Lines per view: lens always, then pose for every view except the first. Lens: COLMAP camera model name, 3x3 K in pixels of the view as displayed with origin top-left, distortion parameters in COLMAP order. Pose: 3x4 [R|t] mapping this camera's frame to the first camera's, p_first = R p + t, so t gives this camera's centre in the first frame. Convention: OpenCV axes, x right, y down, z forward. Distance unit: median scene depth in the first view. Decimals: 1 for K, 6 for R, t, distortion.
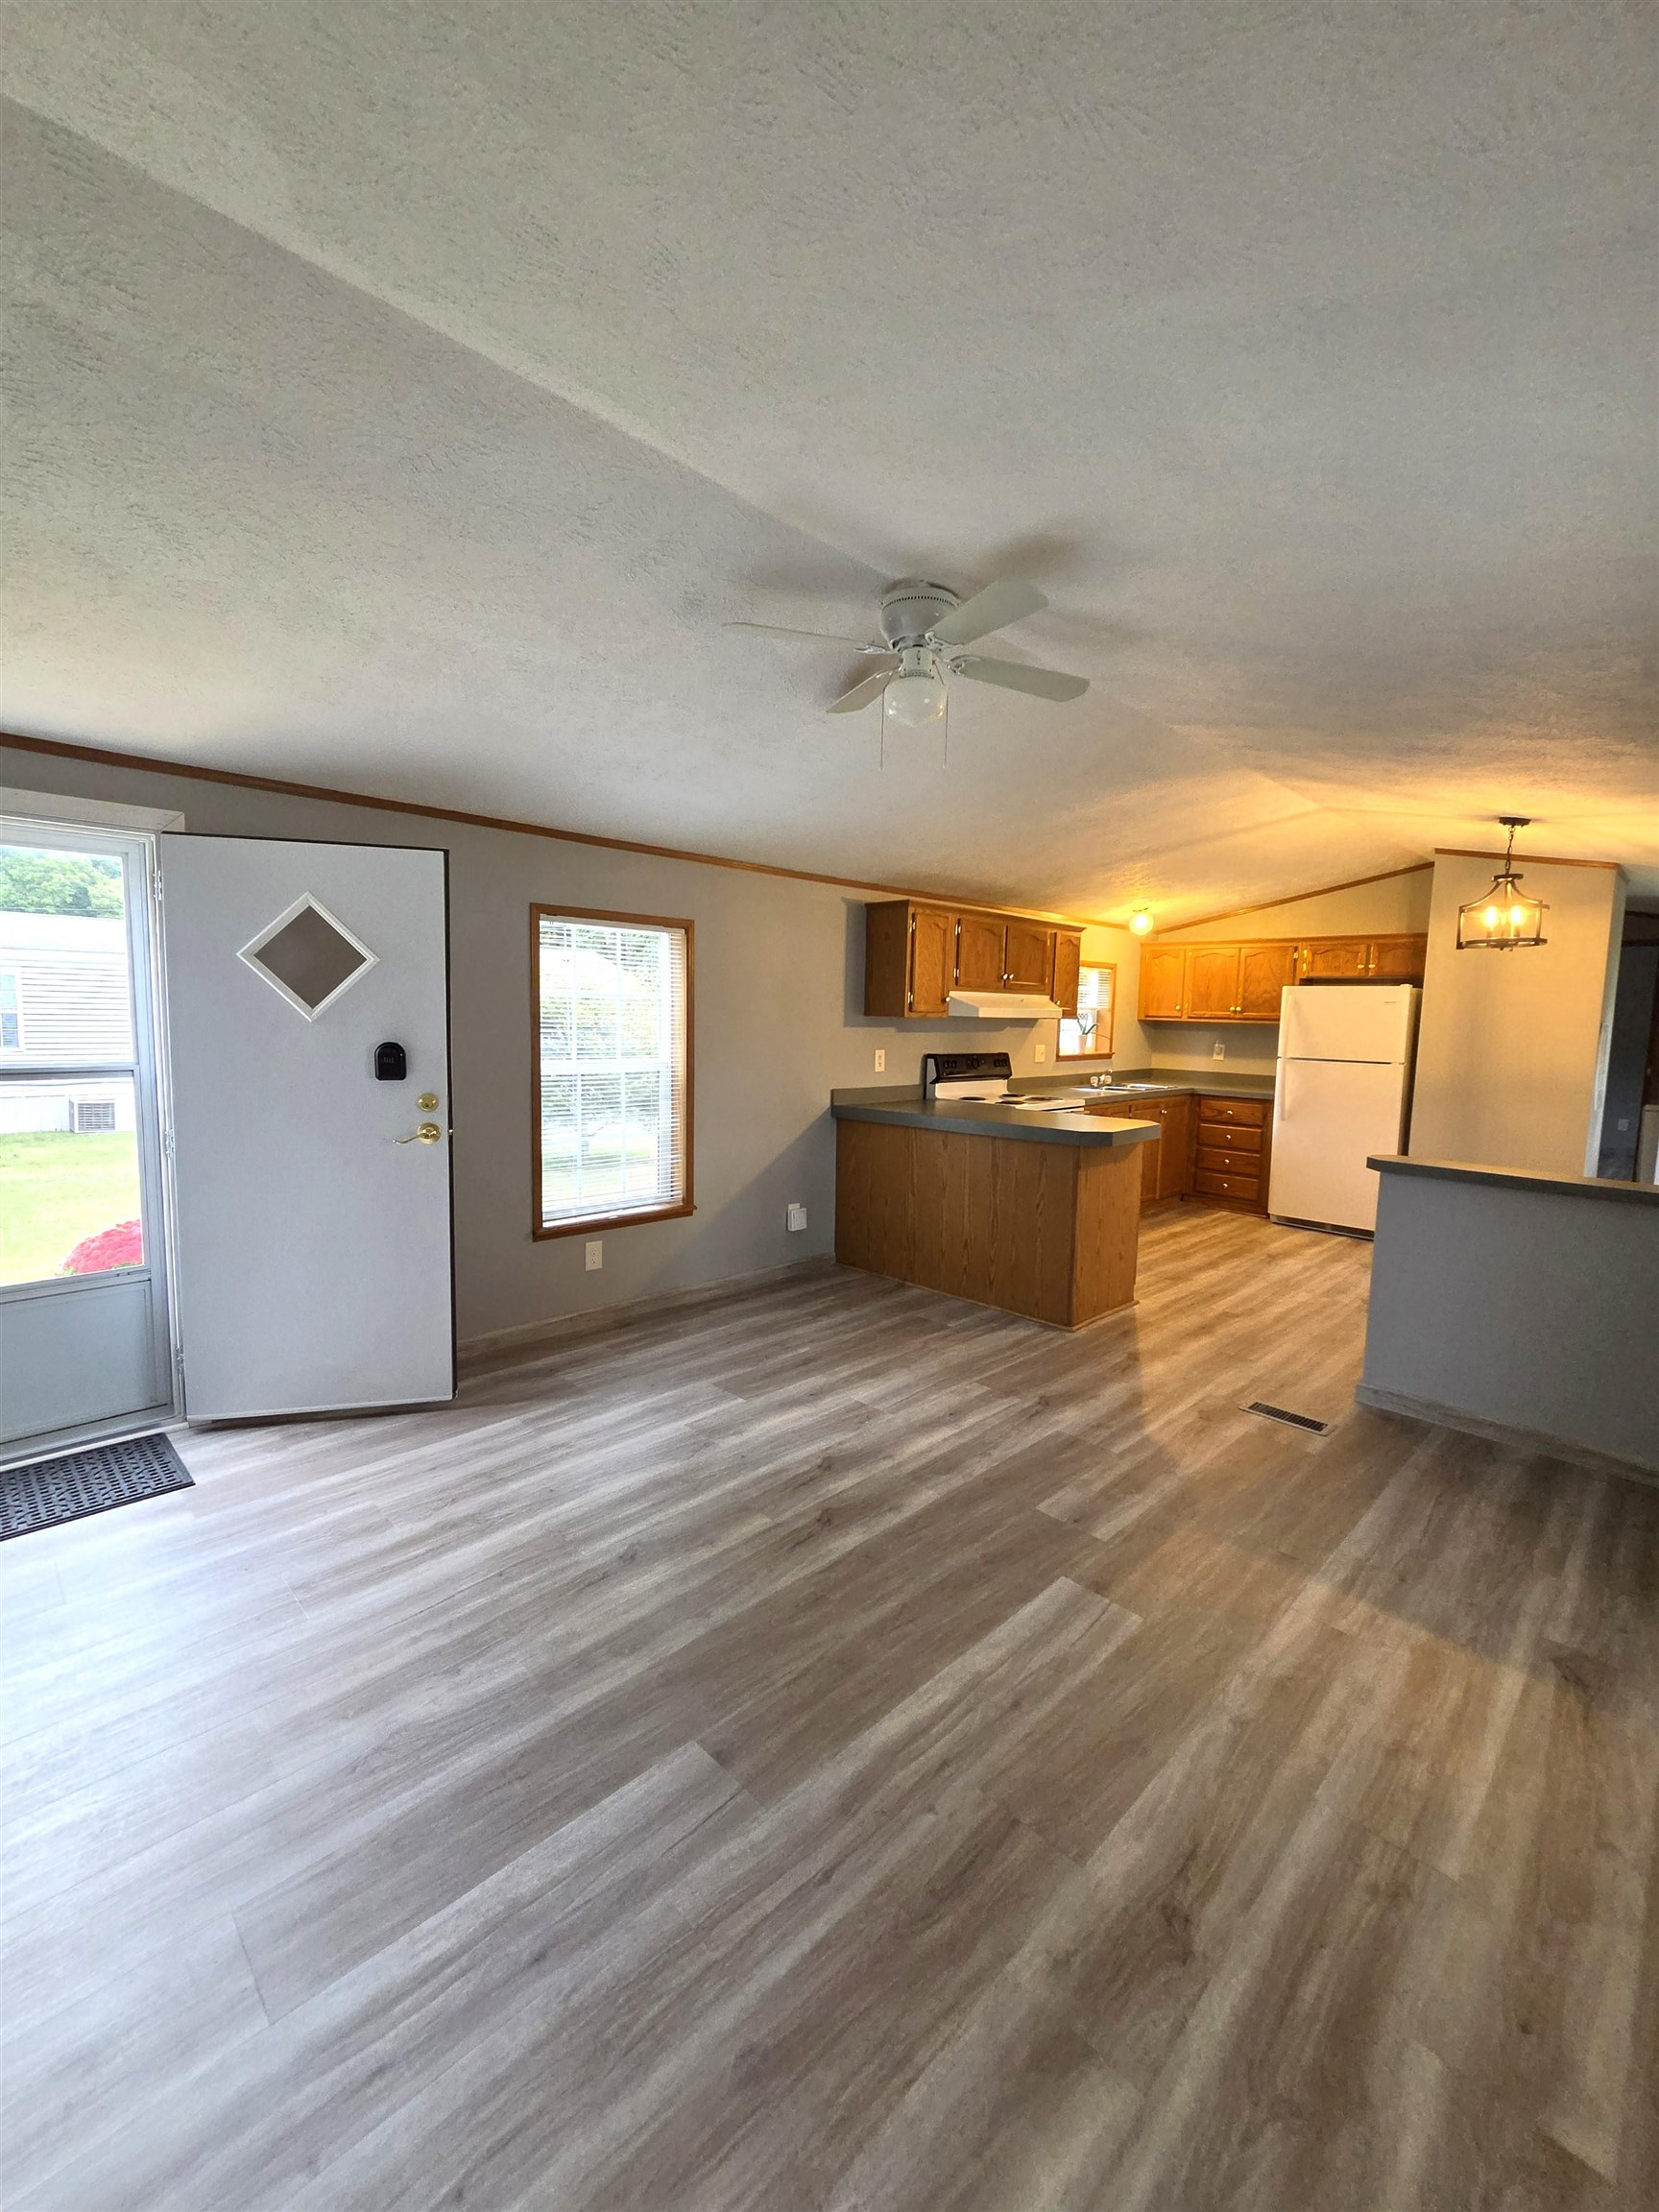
lens RADIAL K [[904.2, 0, 829.5], [0, 904.2, 1106.0], [0, 0, 1]] dist [0.001601, 0.000311]
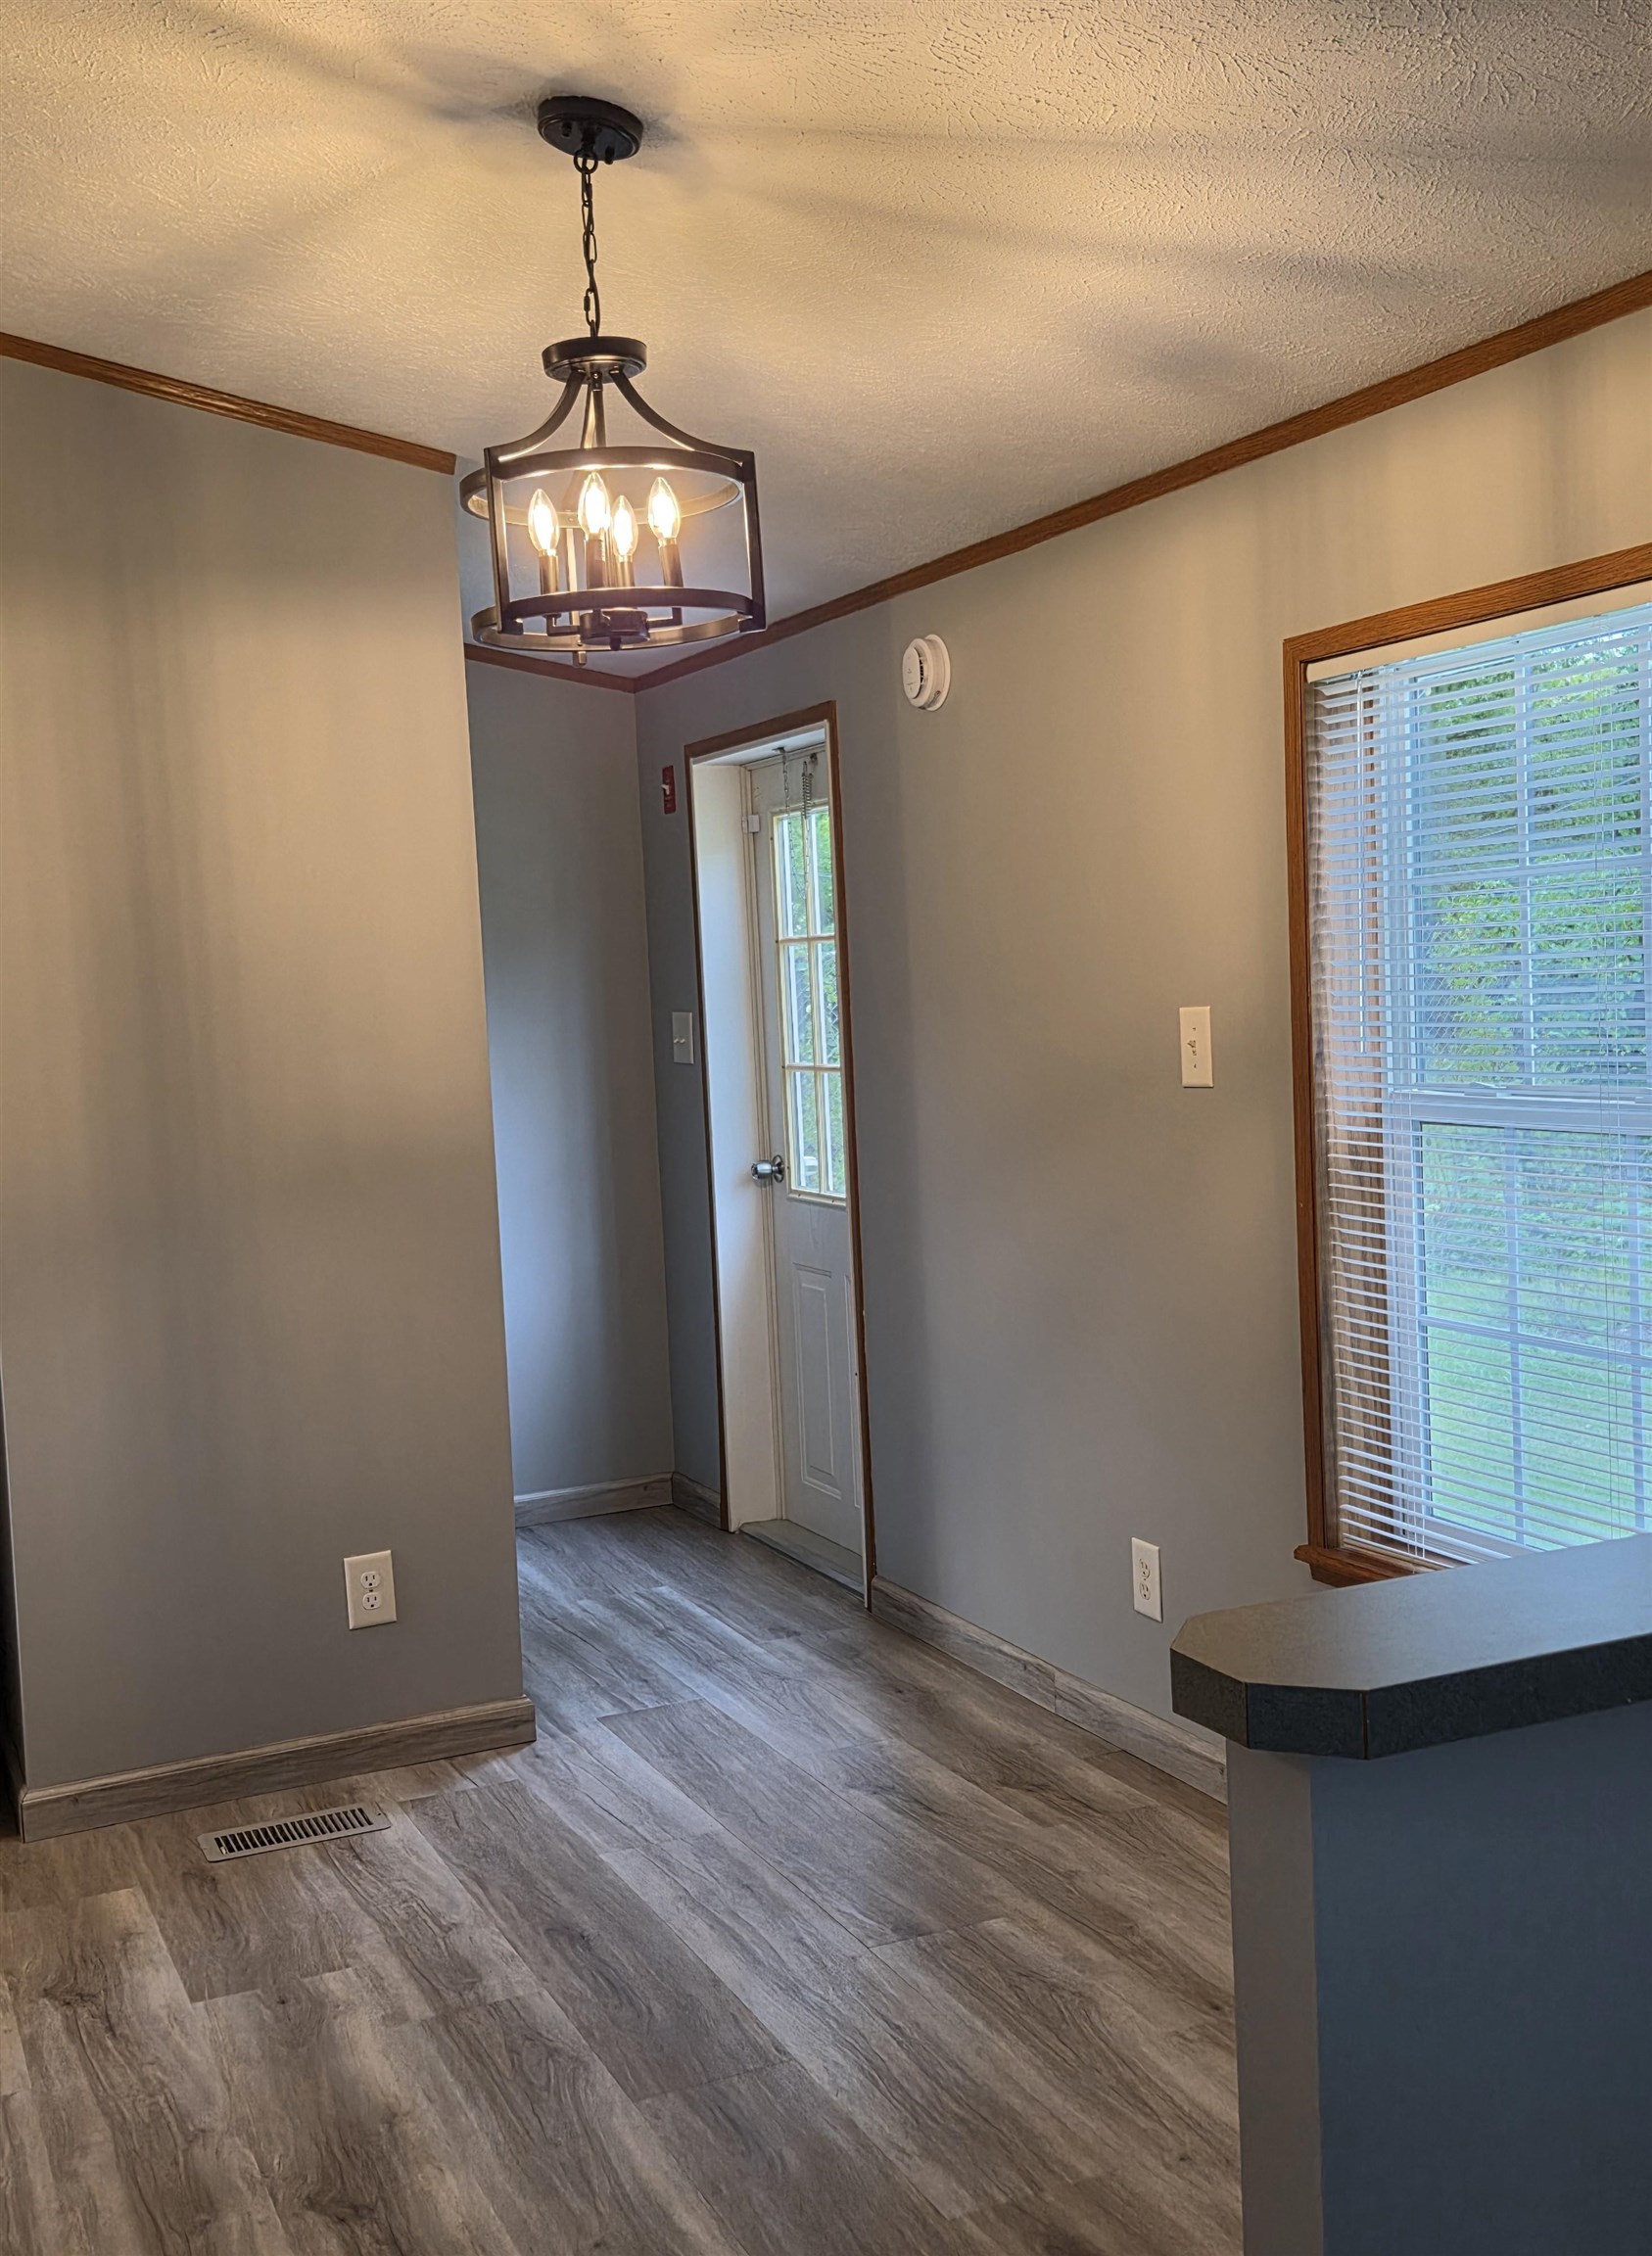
lens RADIAL K [[2279.7, 0, 825.2], [0, 2279.7, 1158.7], [0, 0, 1]] dist [0.090922, -0.118030]
pose [[0.344275, -0.112550, 0.932098, 0.116399], [0.152158, 0.986353, 0.062901, -0.049071], [-0.926457, 0.120171, 0.356702, 0.573923]]
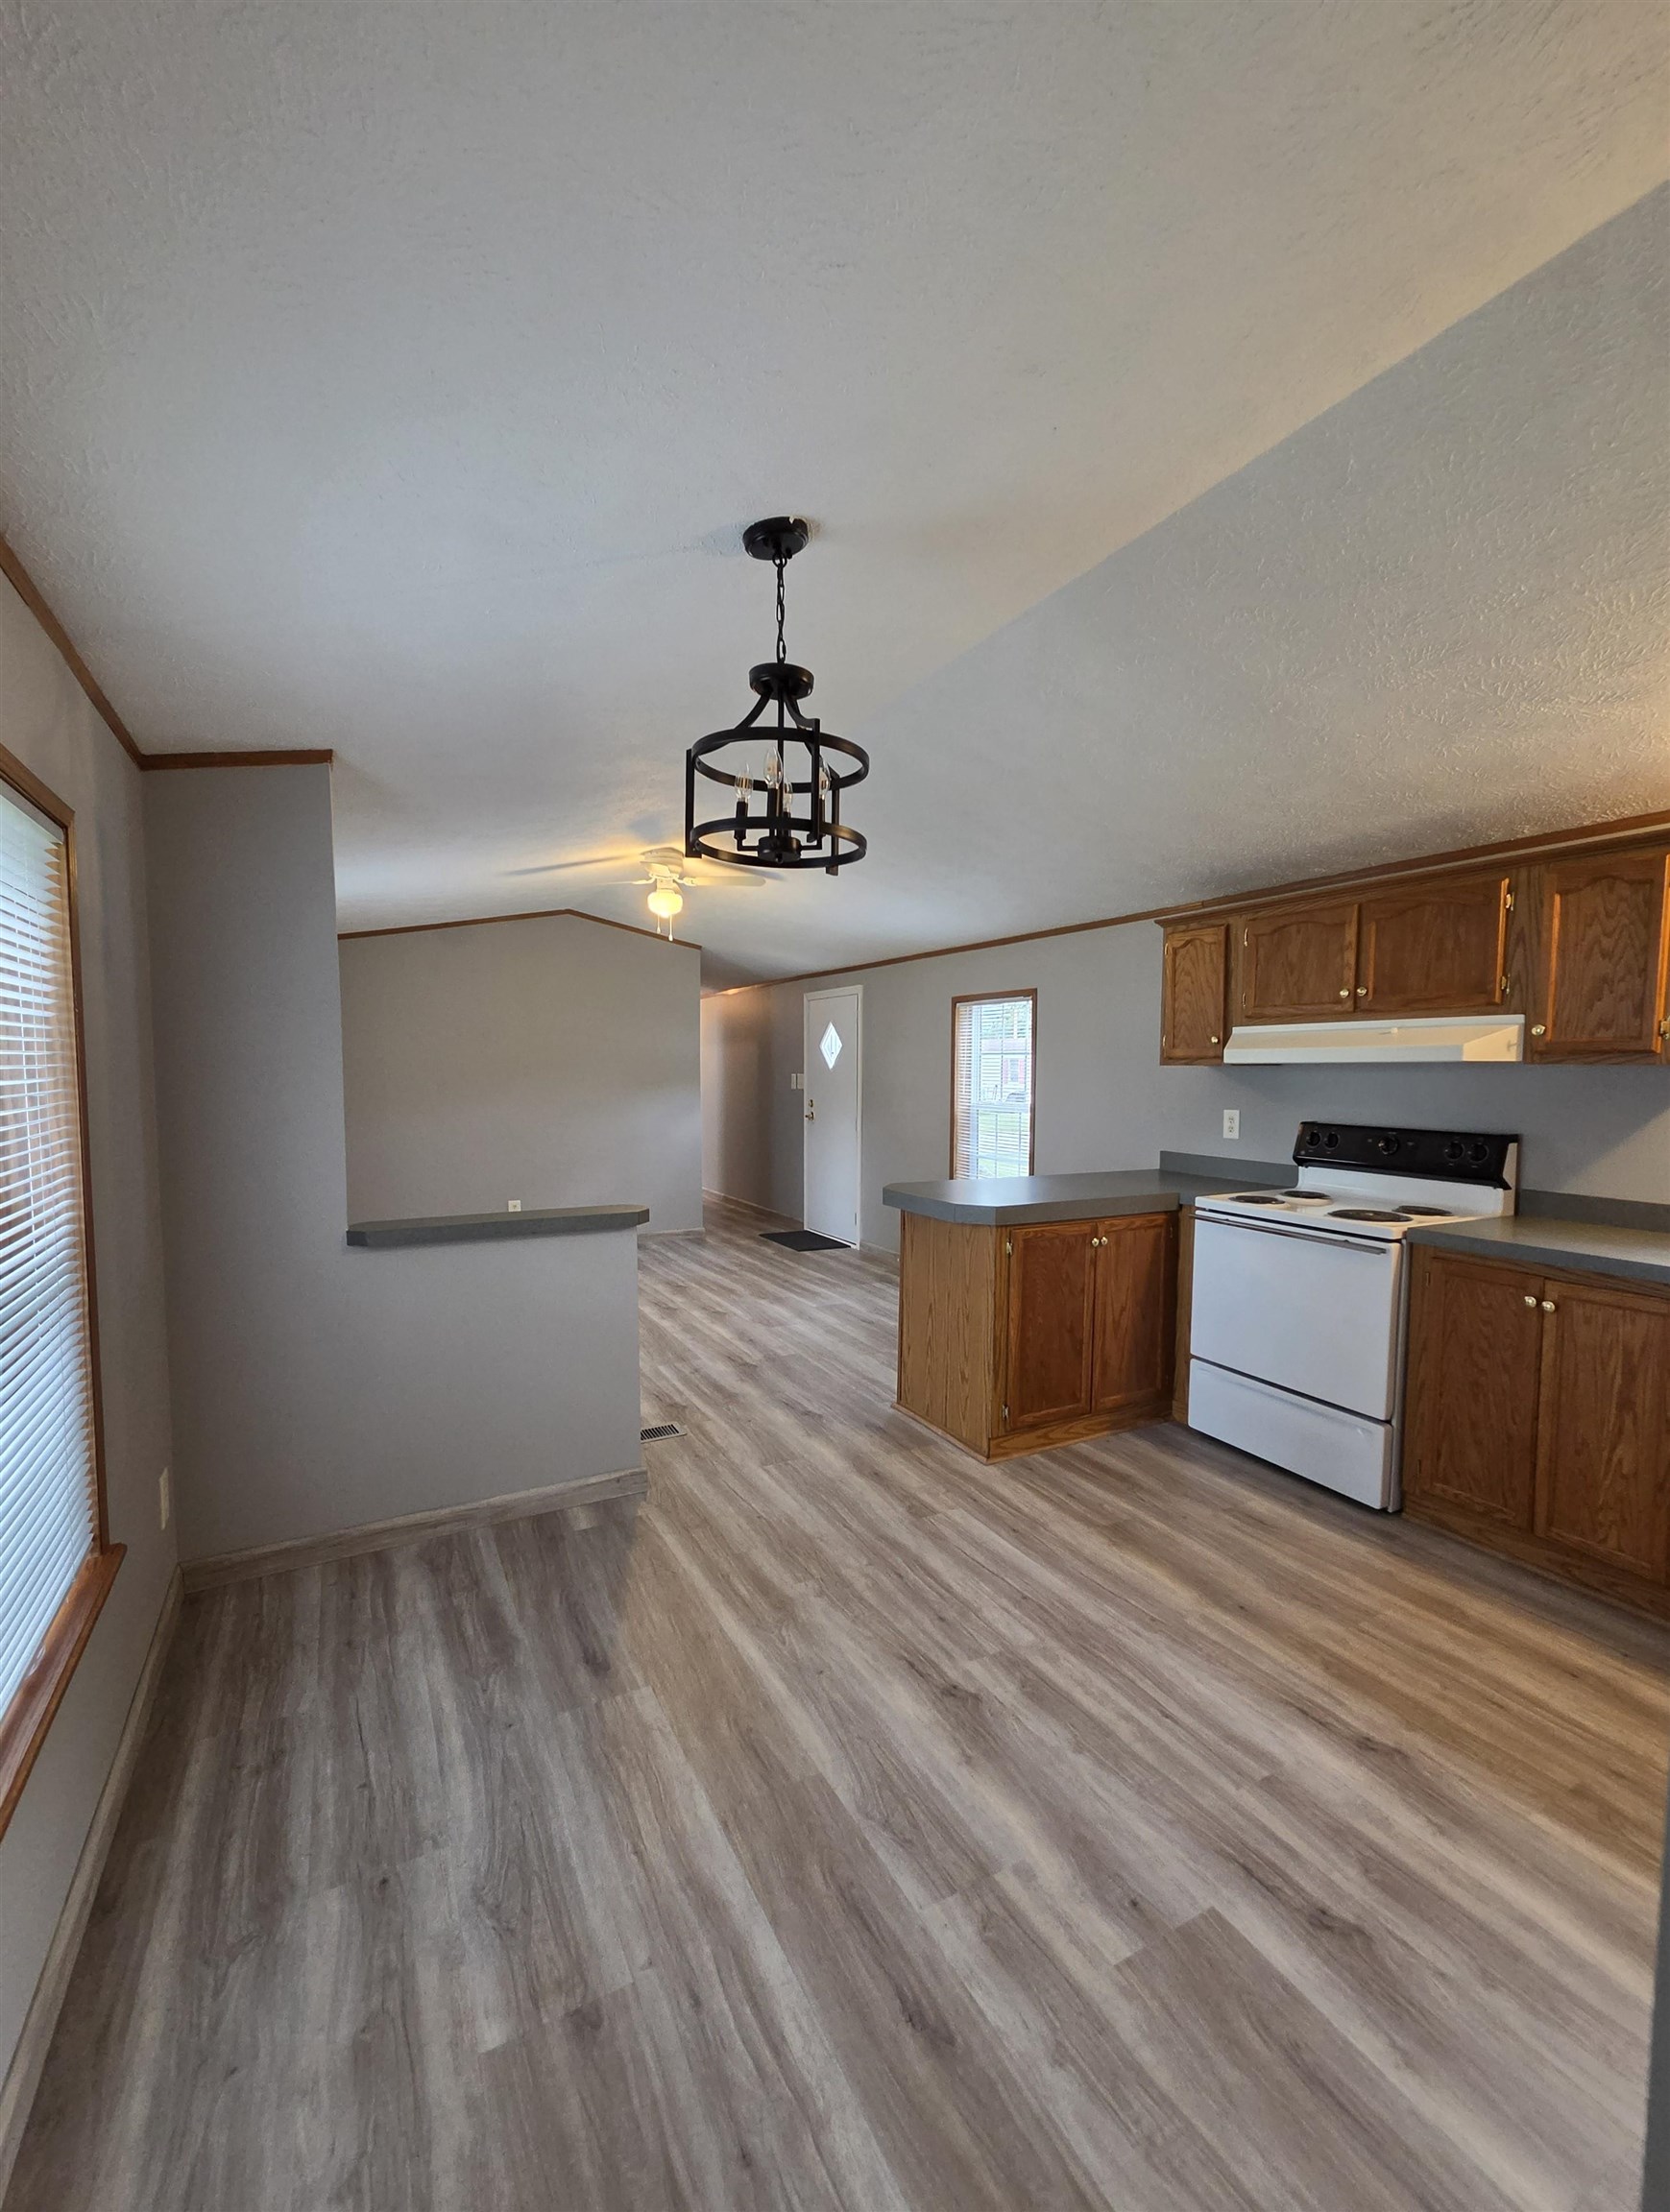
lens RADIAL K [[944.2, 0, 849.7], [0, 944.2, 1129.5], [0, 0, 1]] dist [0.000854, 0.000249]
pose [[-0.283025, 0.041268, -0.958224, 0.903744], [-0.108073, 0.991339, 0.074615, -0.069773], [0.953004, 0.124677, -0.276114, 0.912307]]
